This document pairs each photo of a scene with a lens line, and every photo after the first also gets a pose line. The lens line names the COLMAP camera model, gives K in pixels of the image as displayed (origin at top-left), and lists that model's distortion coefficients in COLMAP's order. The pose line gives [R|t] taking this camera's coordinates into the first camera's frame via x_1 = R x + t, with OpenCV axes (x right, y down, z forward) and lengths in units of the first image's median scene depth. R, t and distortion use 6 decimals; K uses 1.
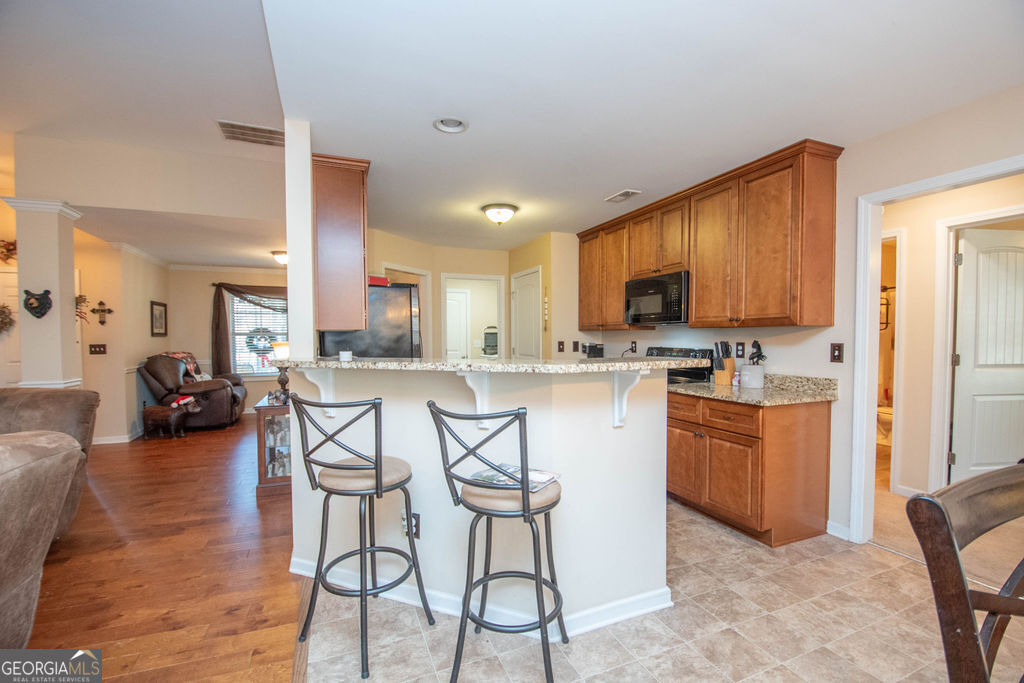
lens RADIAL K [[452.9, 0, 515.4], [0, 452.9, 353.8], [0, 0, 1]] dist [0.003222, -0.016145]
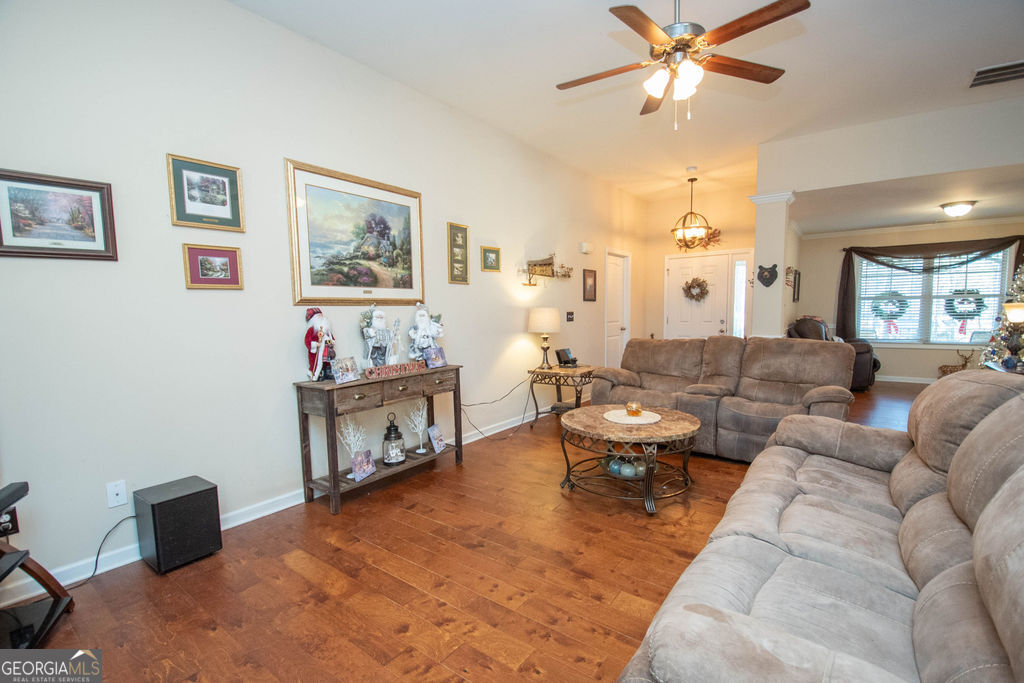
lens RADIAL K [[453.9, 0, 513.3], [0, 453.9, 356.9], [0, 0, 1]] dist [0.004508, -0.017793]
pose [[0.506992, 0.081625, -0.858077, -0.215030], [-0.016188, 0.996232, 0.085202, 0.016643], [0.861799, -0.029306, 0.506403, -0.231458]]
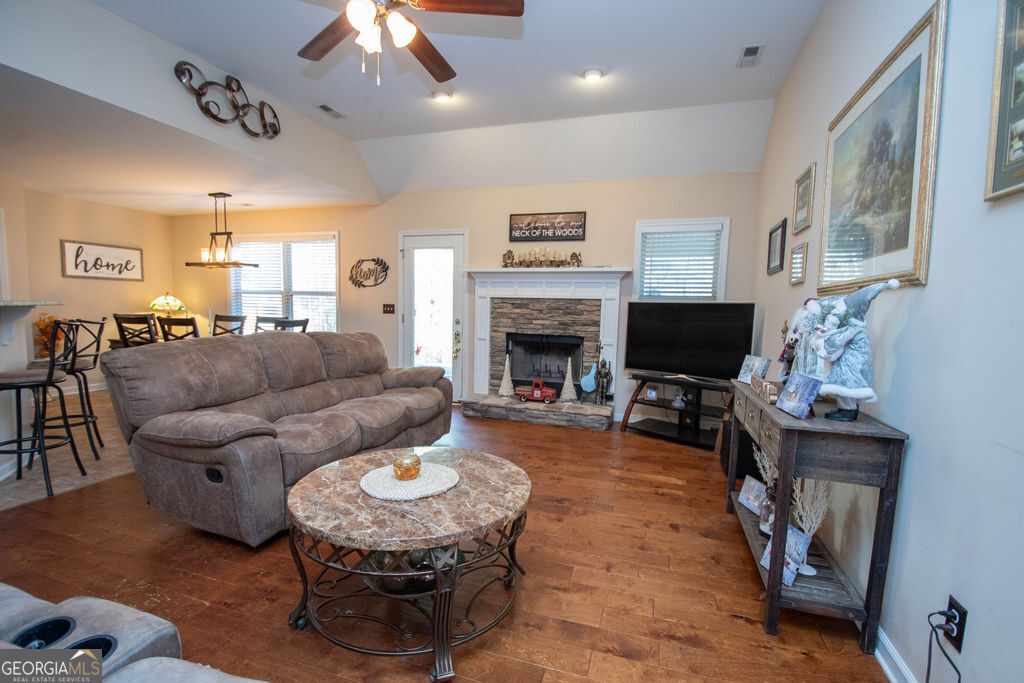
lens RADIAL K [[456.9, 0, 515.7], [0, 456.9, 354.9], [0, 0, 1]] dist [0.016410, -0.026780]
pose [[-0.764381, -0.076940, 0.640157, -0.913117], [0.003038, 0.992414, 0.122905, 0.006716], [-0.644757, 0.095891, -0.758349, 0.401980]]
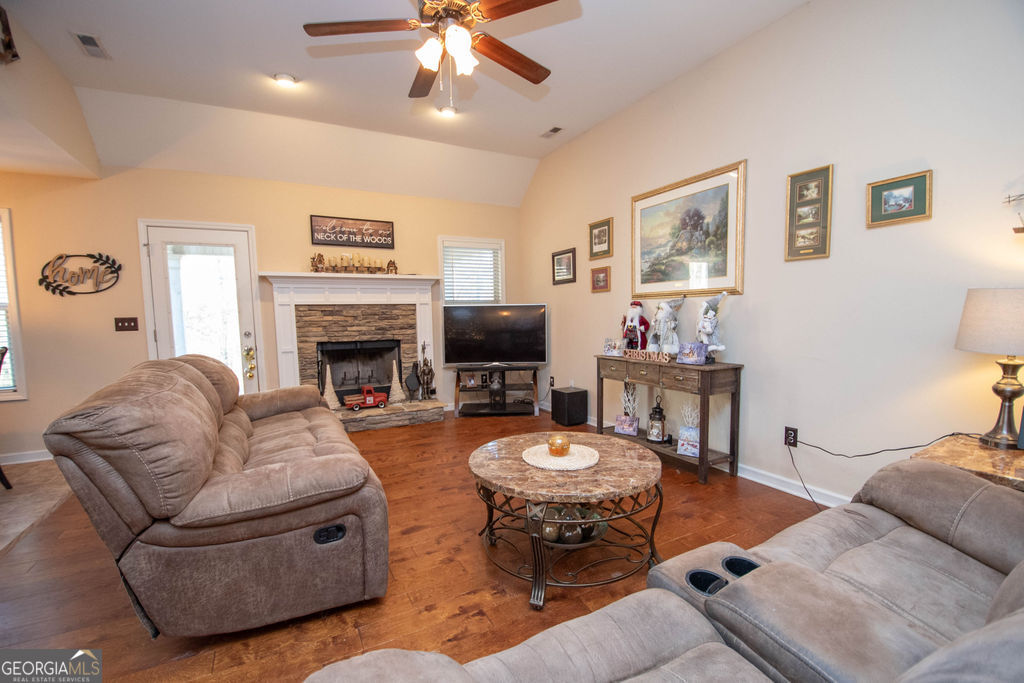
lens RADIAL K [[443.8, 0, 519.2], [0, 443.8, 353.7], [0, 0, 1]] dist [0.001864, -0.017726]
pose [[-0.994539, 0.031148, -0.099610, -0.562457], [0.018207, 0.991571, 0.128281, -0.003848], [0.102766, 0.125767, -0.986723, 0.587228]]
